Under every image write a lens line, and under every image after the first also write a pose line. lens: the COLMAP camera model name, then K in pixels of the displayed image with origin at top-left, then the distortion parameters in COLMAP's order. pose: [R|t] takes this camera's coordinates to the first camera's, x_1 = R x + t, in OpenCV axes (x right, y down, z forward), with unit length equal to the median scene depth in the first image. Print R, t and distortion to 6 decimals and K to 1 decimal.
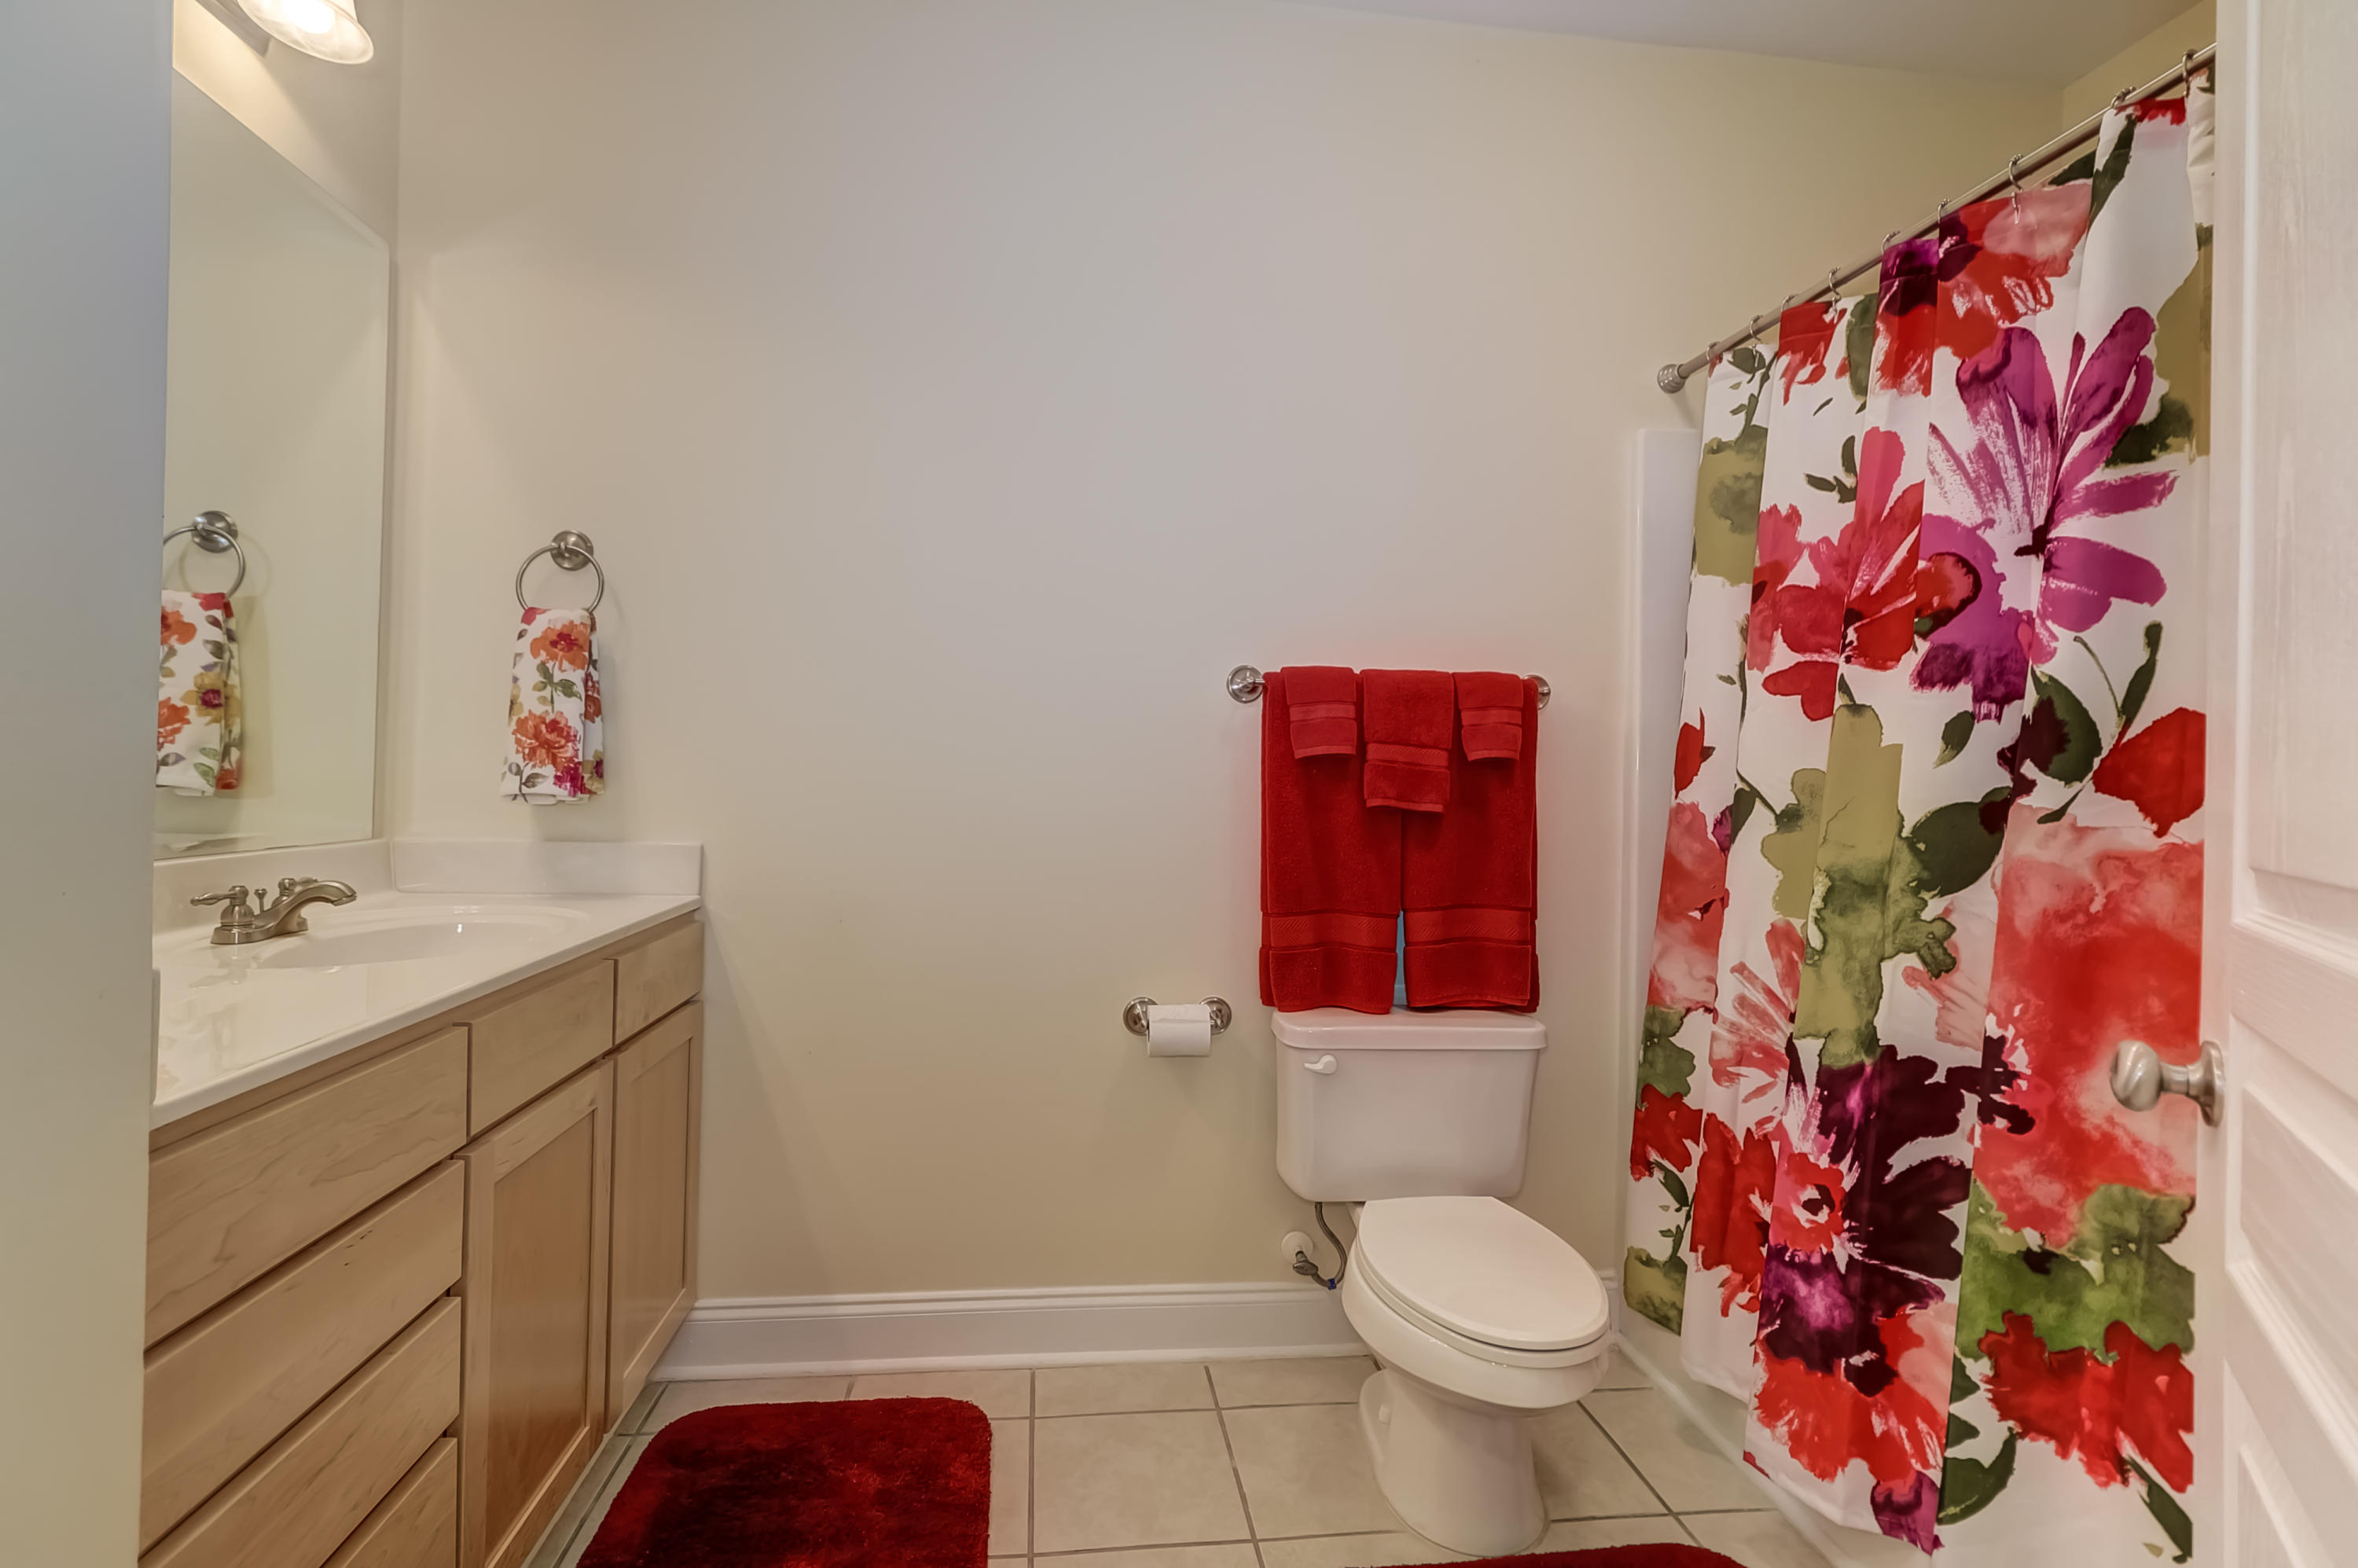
lens RADIAL K [[1083.7, 0, 1171.5], [0, 1083.7, 779.0], [0, 0, 1]] dist [0.004445, -0.000778]
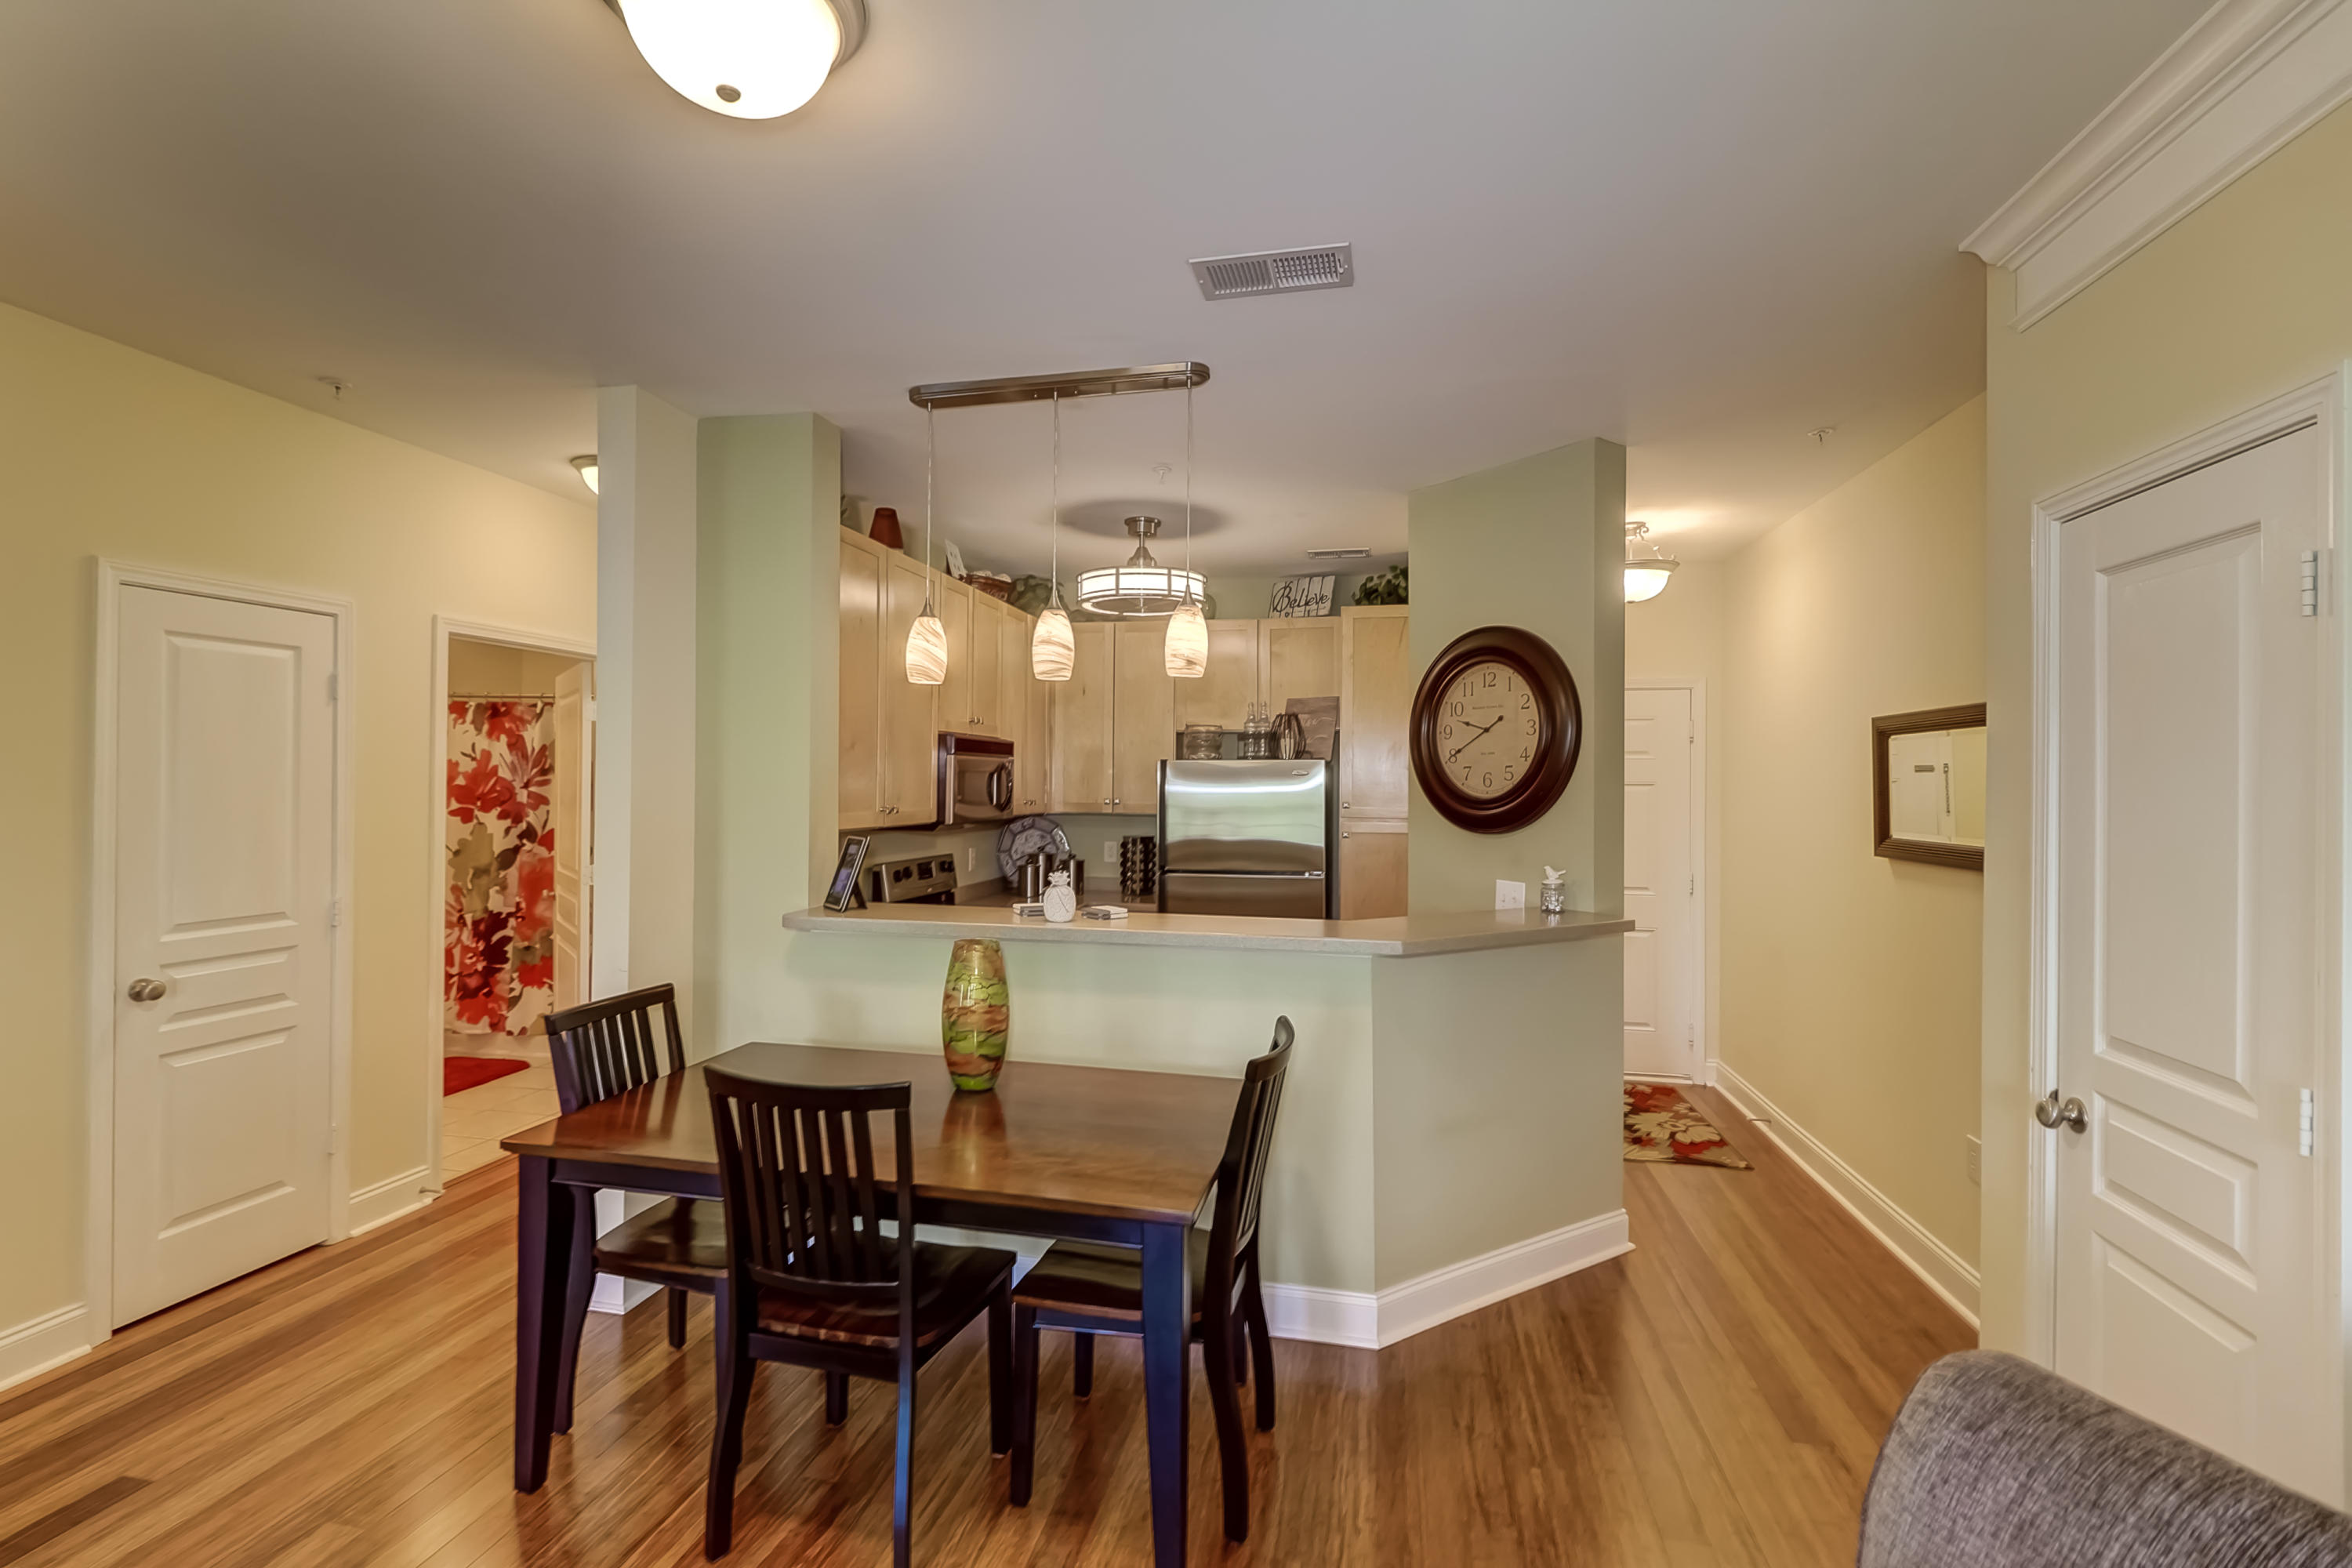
lens RADIAL K [[1081.0, 0, 1163.4], [0, 1081.0, 770.9], [0, 0, 1]] dist [0.004445, -0.000778]
pose [[0.324118, -0.008518, 0.945978, -2.329108], [0.003020, 0.999964, 0.007969, -0.292671], [-0.946012, 0.000274, 0.324132, -2.657256]]
